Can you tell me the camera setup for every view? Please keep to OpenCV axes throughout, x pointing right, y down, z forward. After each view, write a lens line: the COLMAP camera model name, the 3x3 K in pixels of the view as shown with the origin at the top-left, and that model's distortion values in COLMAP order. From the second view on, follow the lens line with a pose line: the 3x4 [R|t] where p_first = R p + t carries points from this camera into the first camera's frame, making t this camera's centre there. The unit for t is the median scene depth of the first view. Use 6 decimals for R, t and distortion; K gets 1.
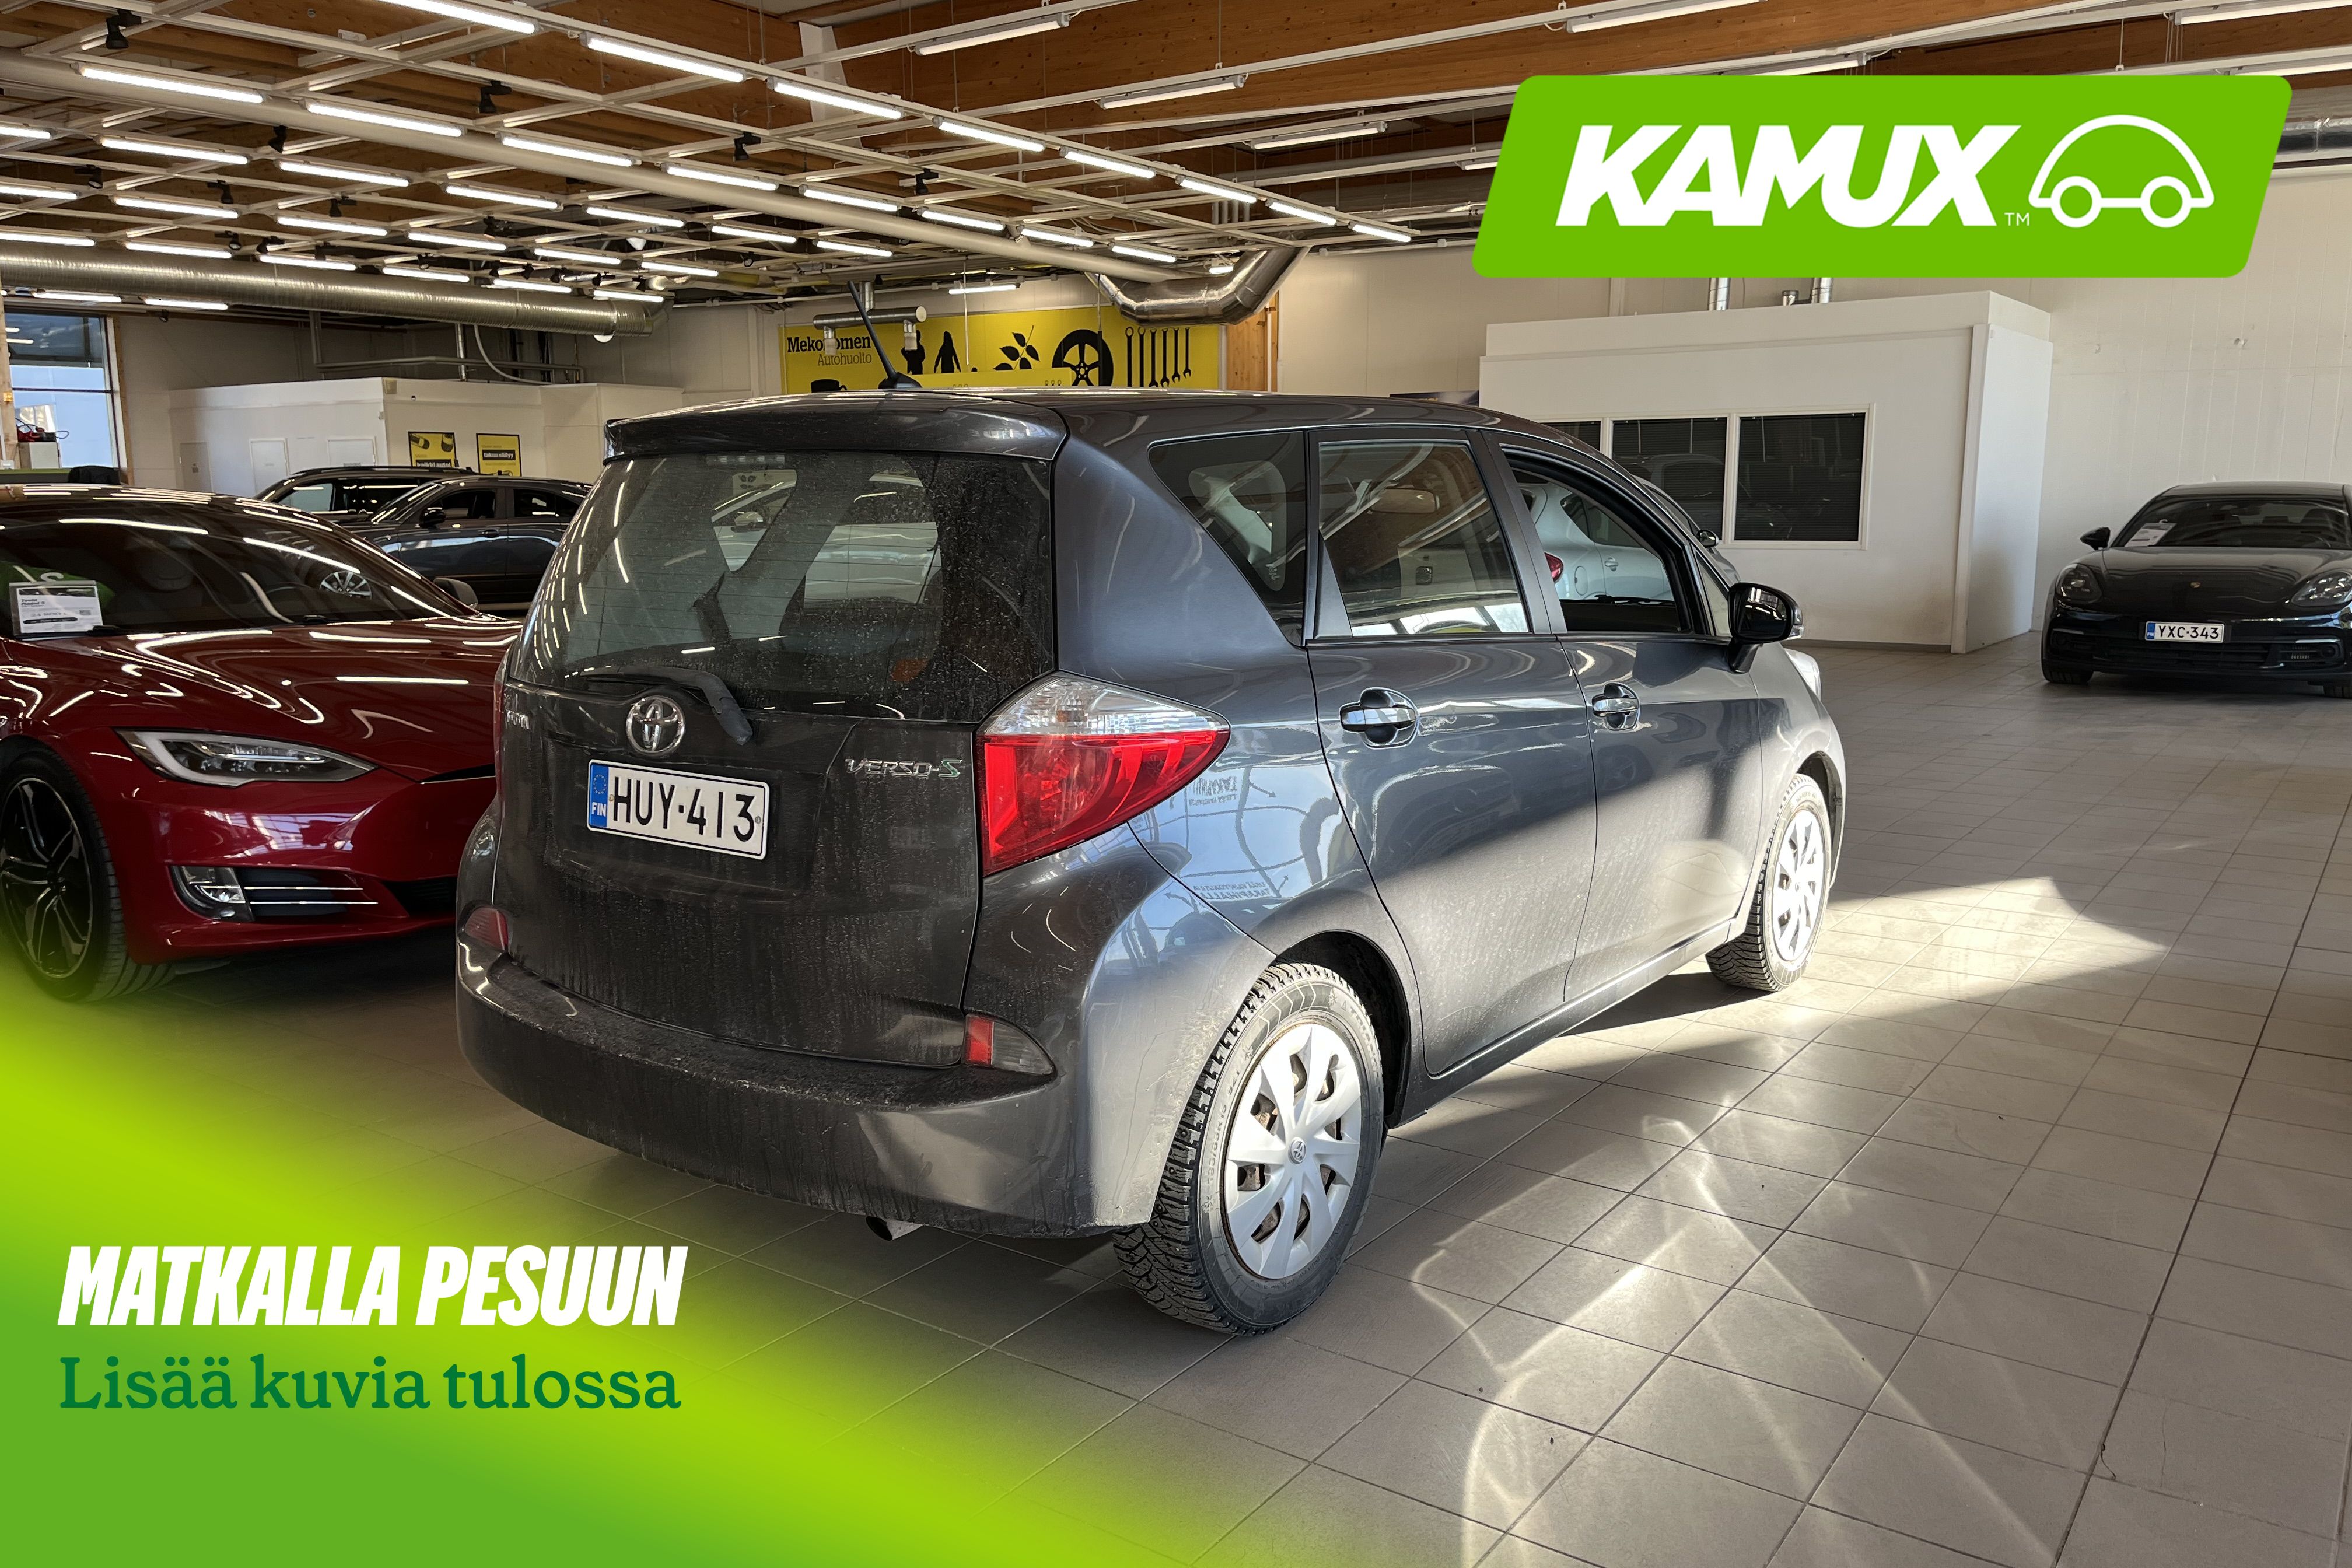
lens RADIAL K [[1692.4, 0, 1176.0], [0, 1692.4, 784.0], [0, 0, 1]] dist [0.034721, -0.071446]
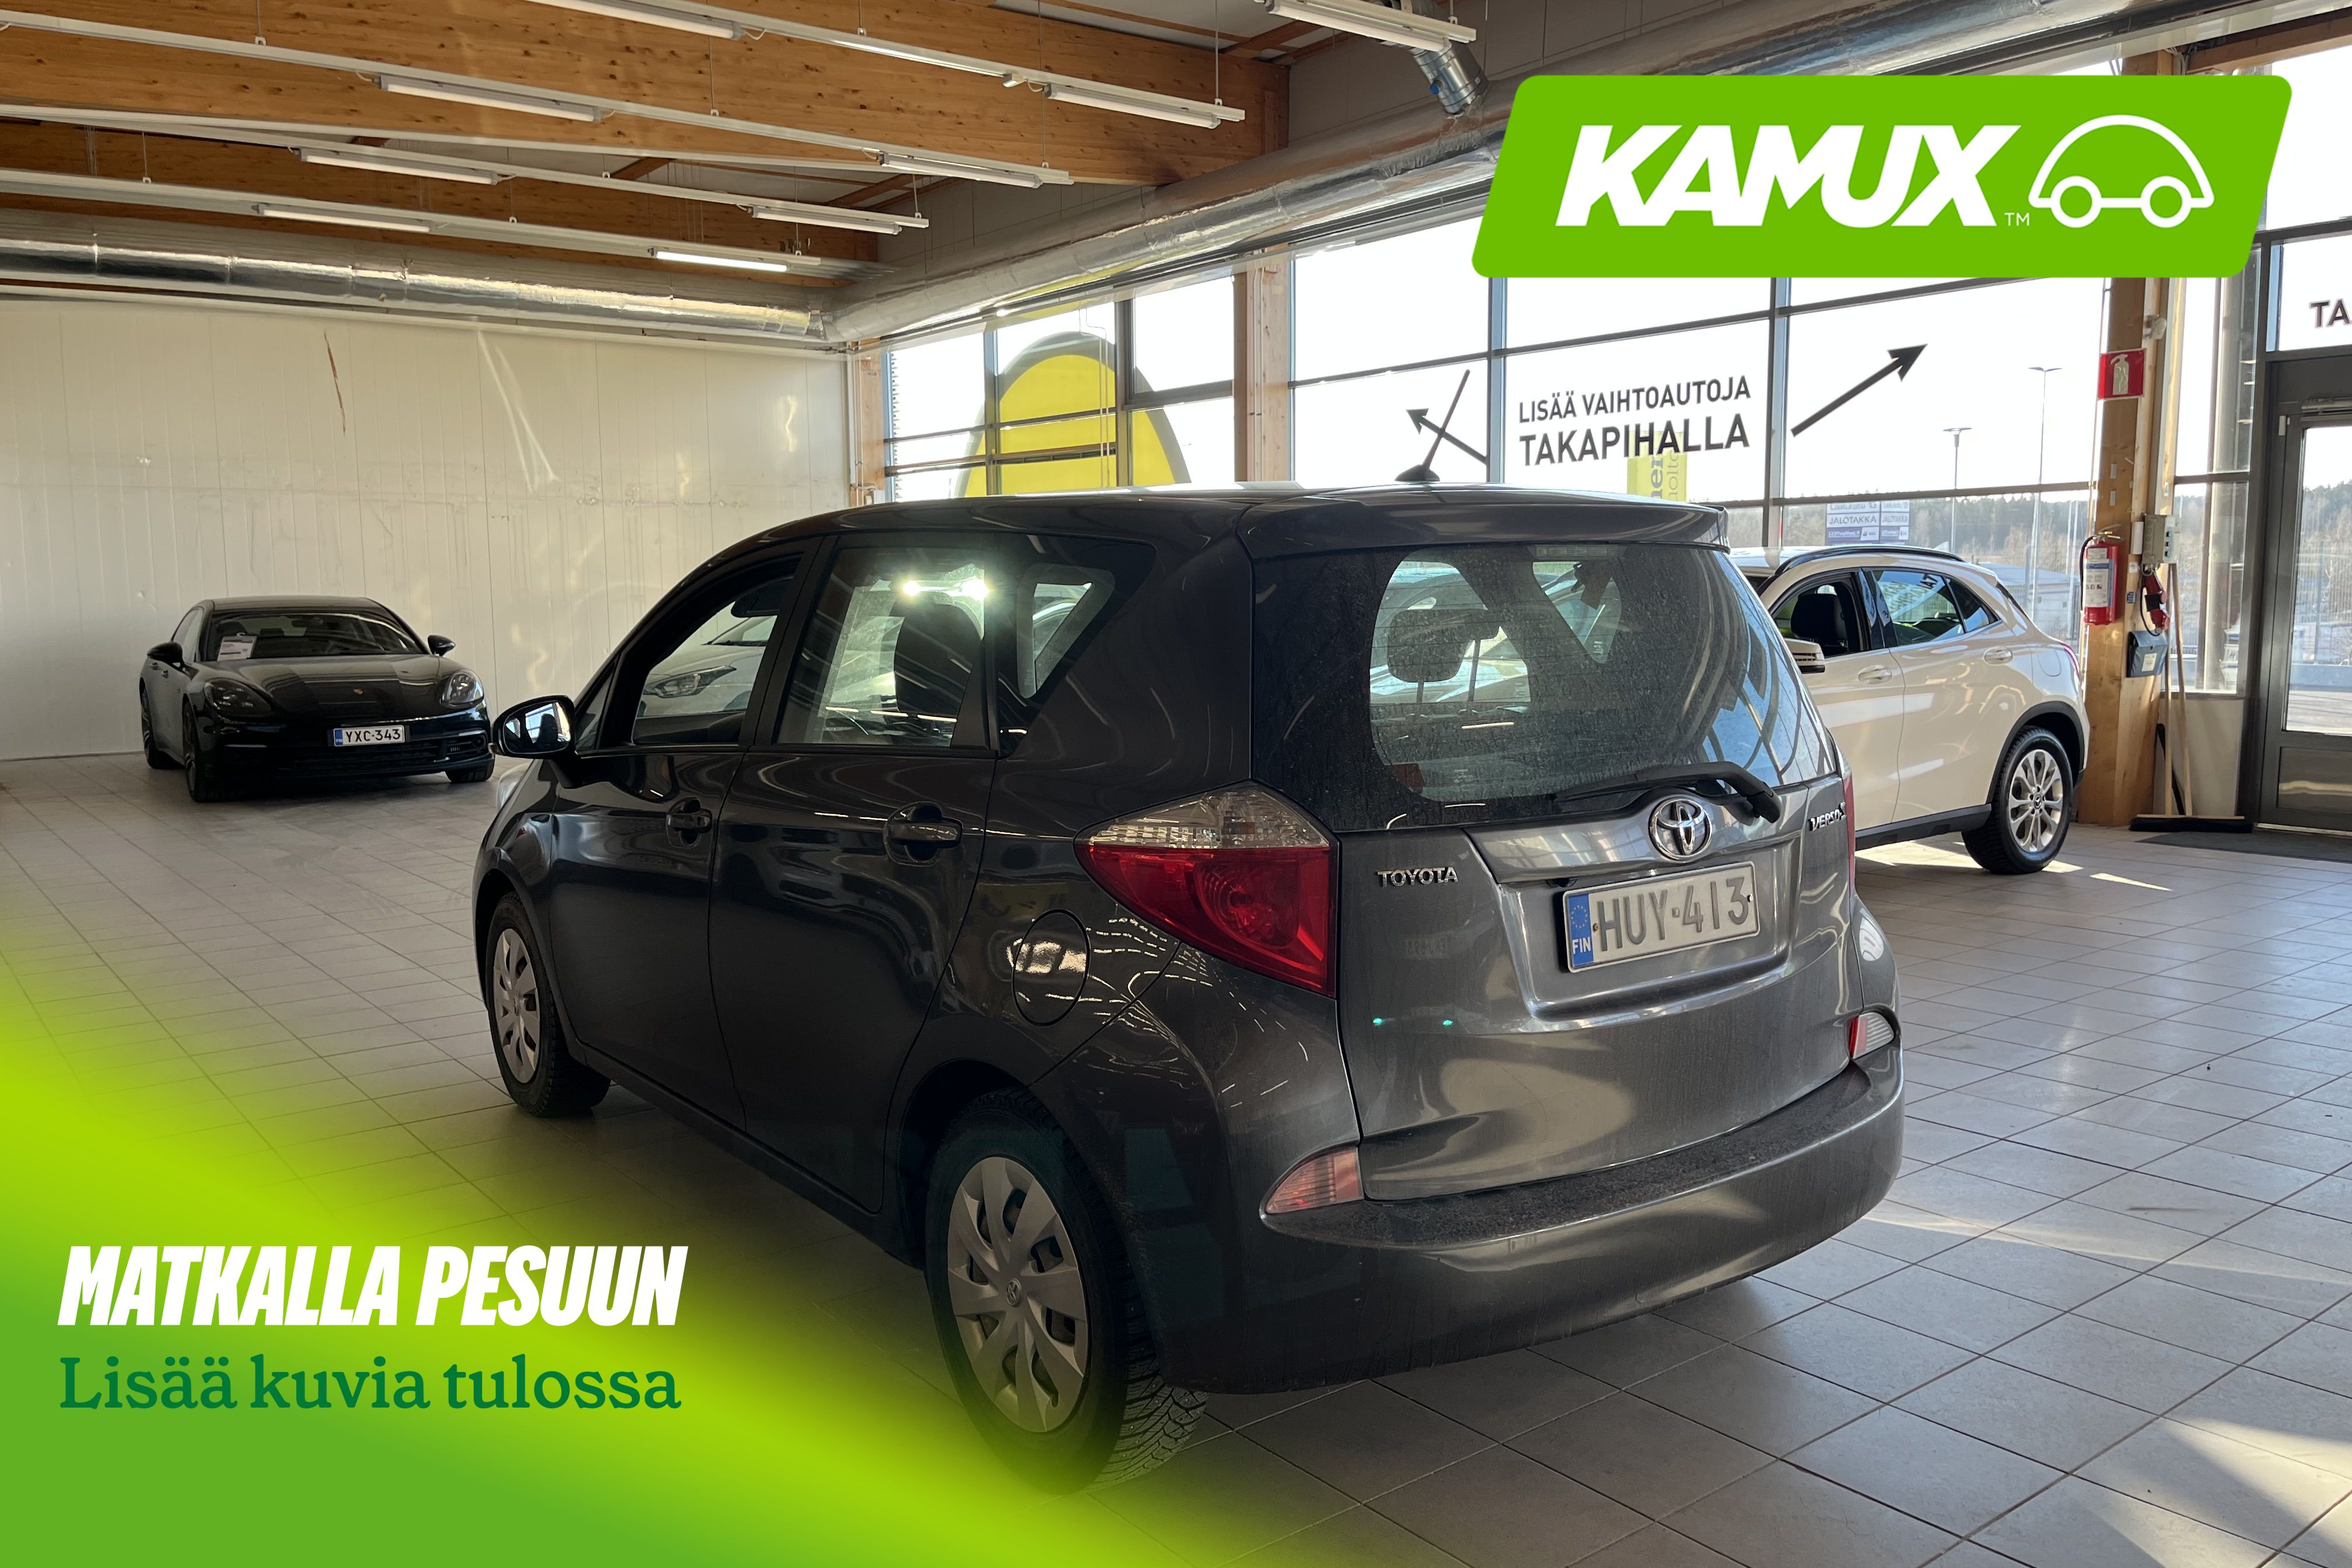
lens RADIAL K [[1692.4, 0, 1176.0], [0, 1692.4, 784.0], [0, 0, 1]] dist [0.034721, -0.071446]
pose [[0.346111, -0.108864, 0.931856, -1.227600], [0.172292, 0.983728, 0.050931, -0.148636], [-0.922238, 0.142923, 0.359236, 0.874478]]
